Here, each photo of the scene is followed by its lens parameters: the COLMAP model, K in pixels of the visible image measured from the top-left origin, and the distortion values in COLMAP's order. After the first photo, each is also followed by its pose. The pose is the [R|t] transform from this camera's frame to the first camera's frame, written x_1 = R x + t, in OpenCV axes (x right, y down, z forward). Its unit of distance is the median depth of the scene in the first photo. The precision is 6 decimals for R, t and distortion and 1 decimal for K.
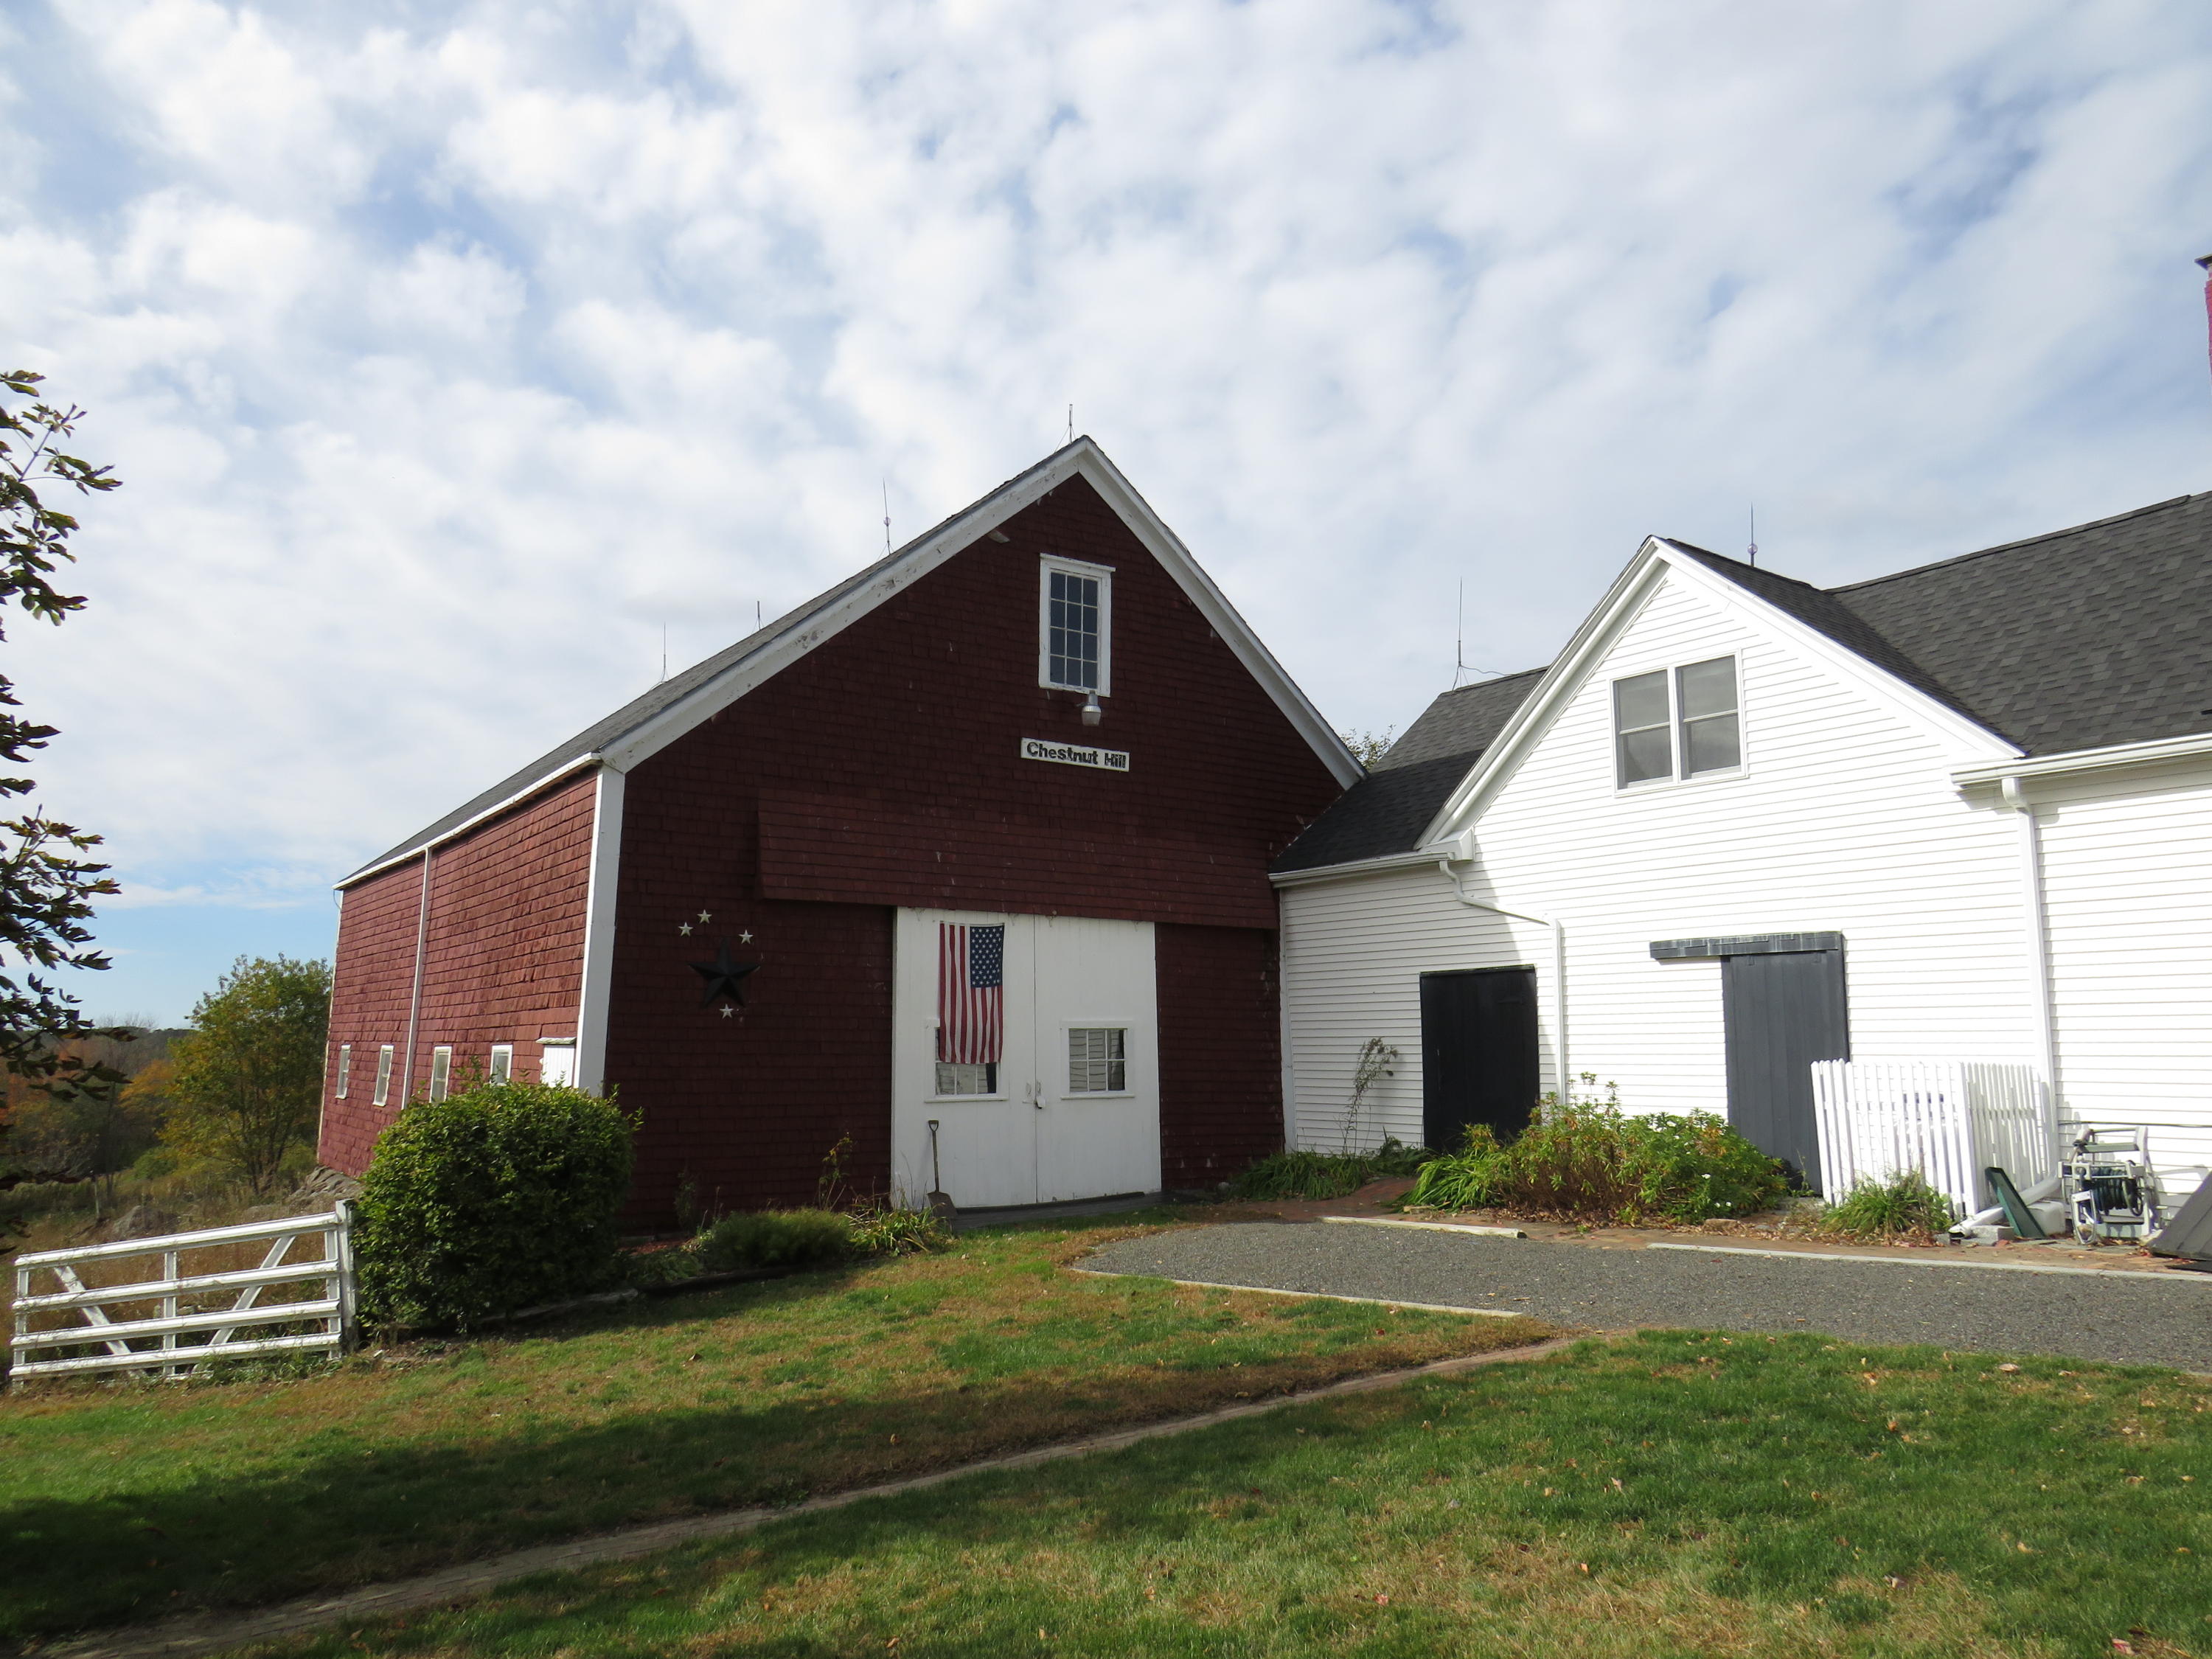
lens RADIAL K [[1590.5, 0, 1104.7], [0, 1590.5, 833.1], [0, 0, 1]] dist [-0.005683, -0.001364]
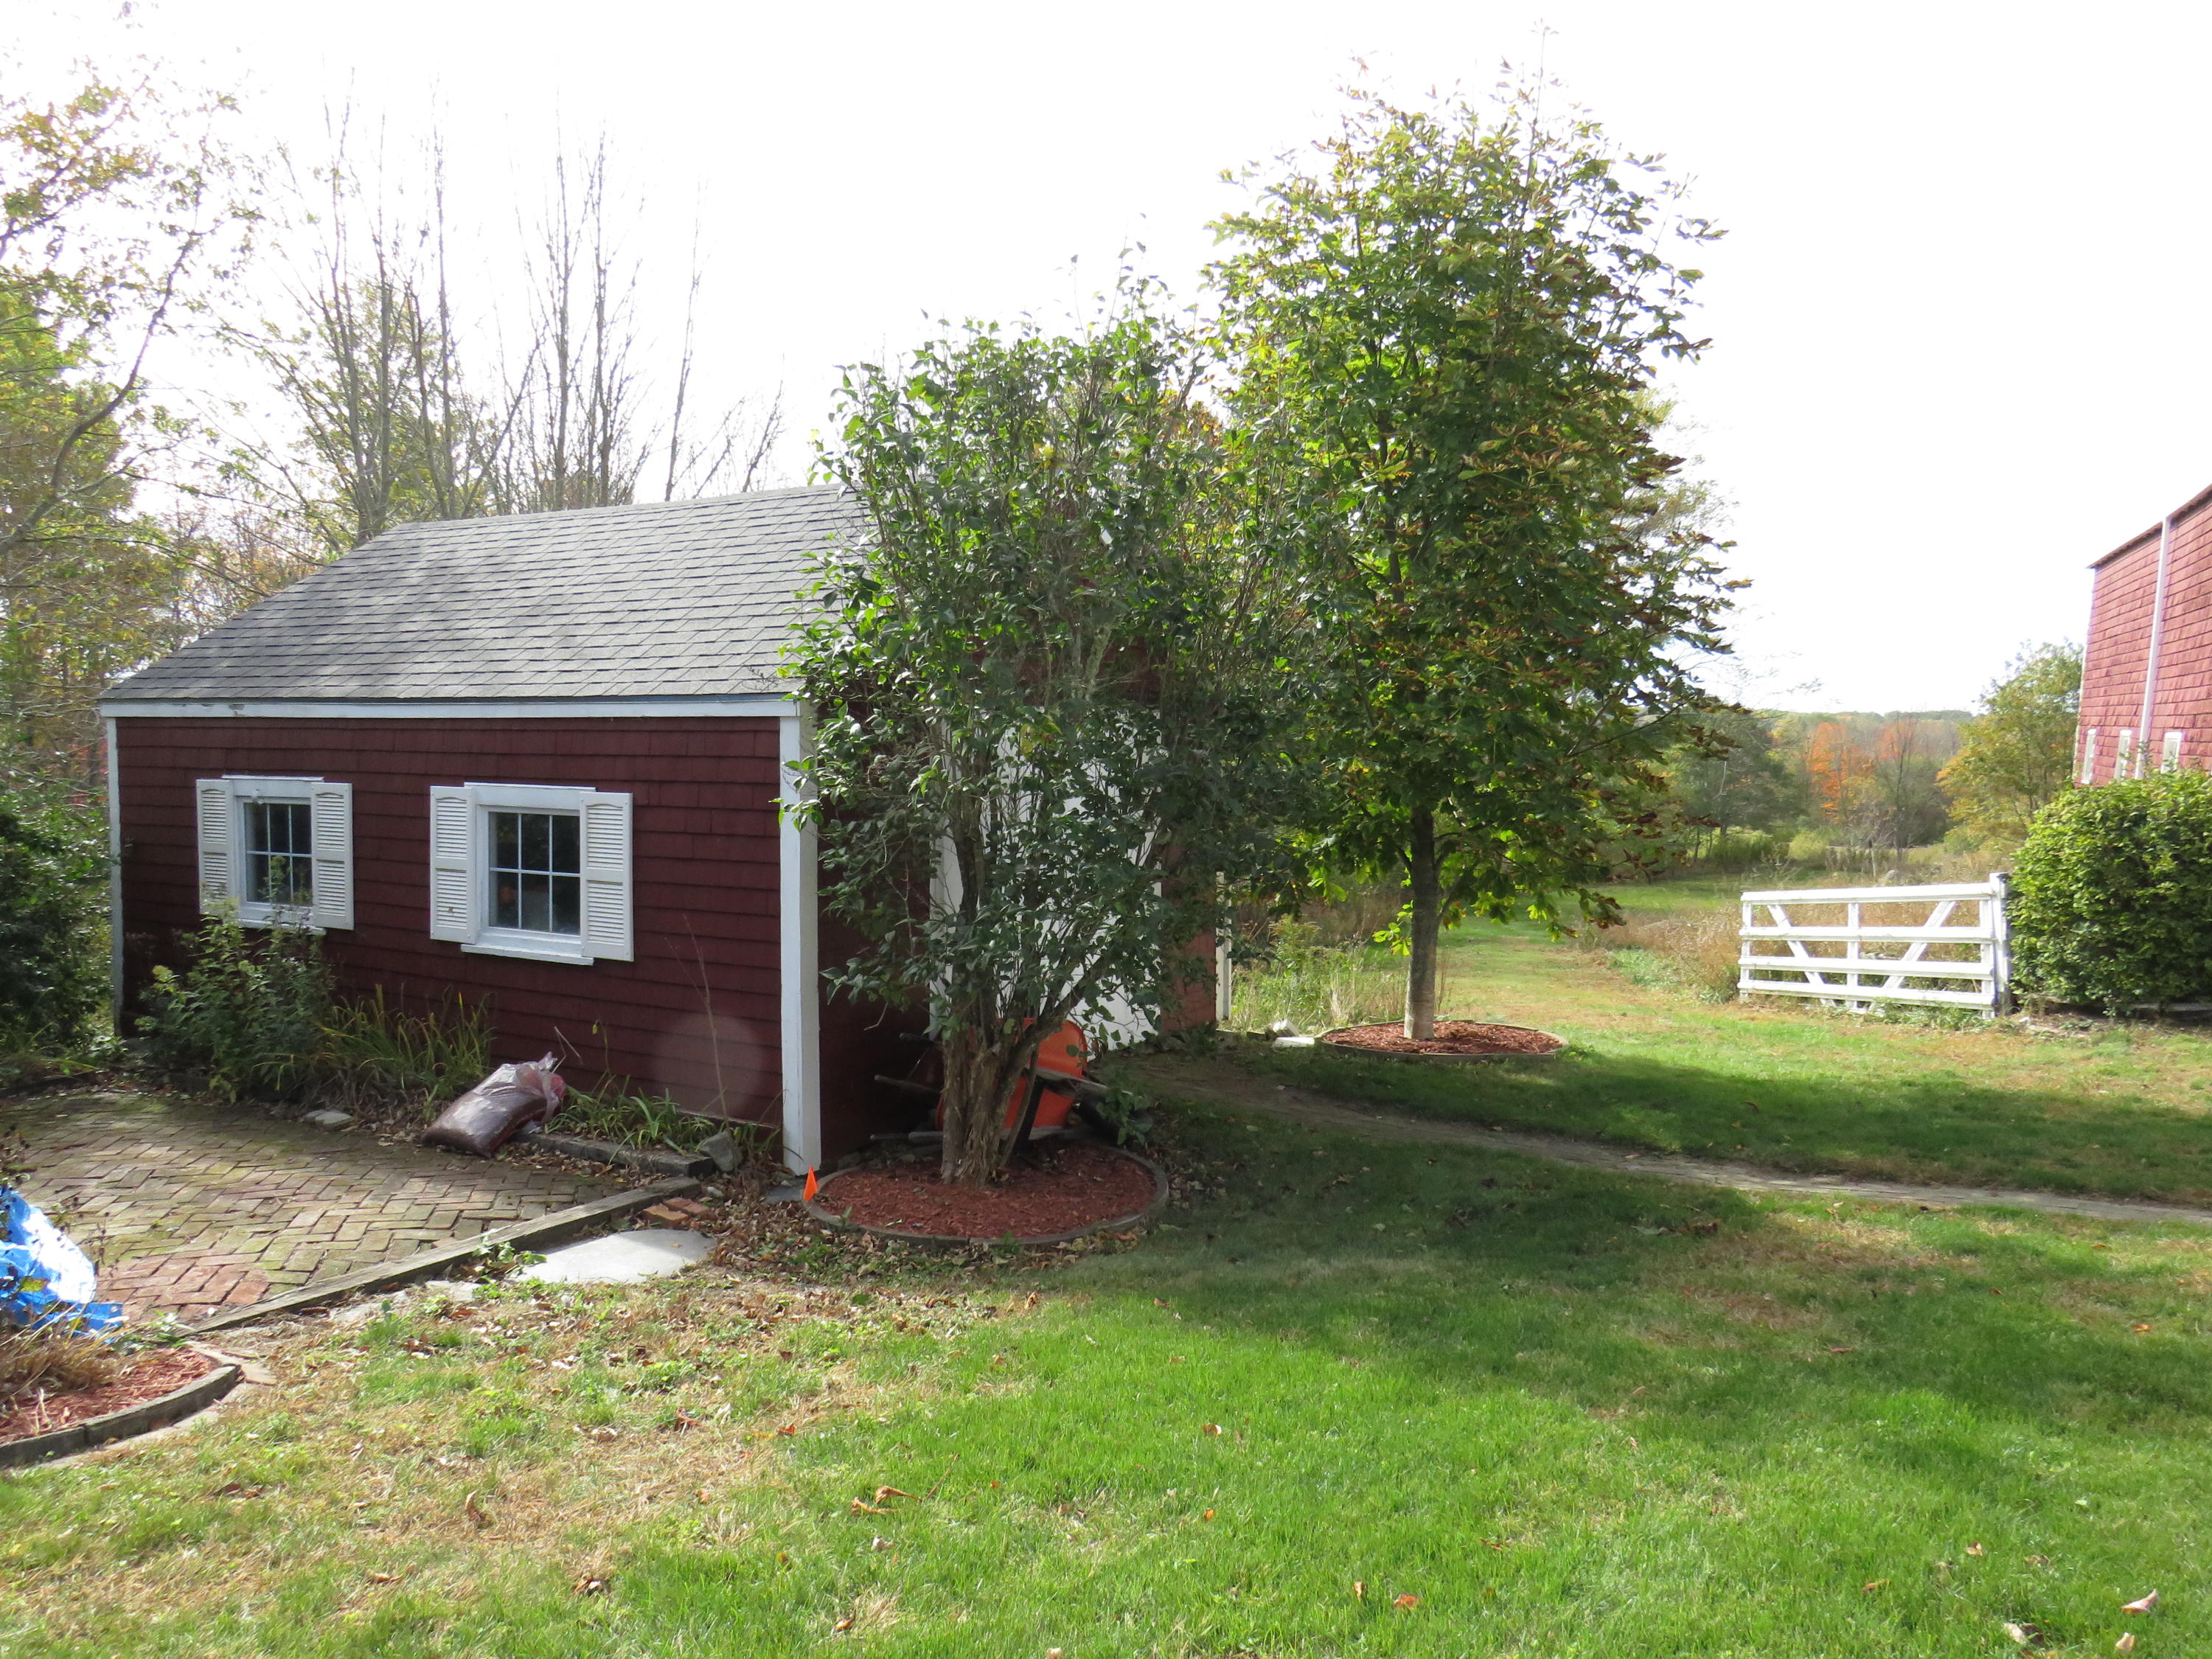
lens RADIAL K [[1590.5, 0, 1107.1], [0, 1590.5, 828.3], [0, 0, 1]] dist [-0.005683, -0.001364]
pose [[0.511880, 0.078337, -0.855478, 0.111085], [0.088907, 0.985655, 0.143455, 0.000601], [0.854444, -0.149490, 0.497572, -0.013971]]
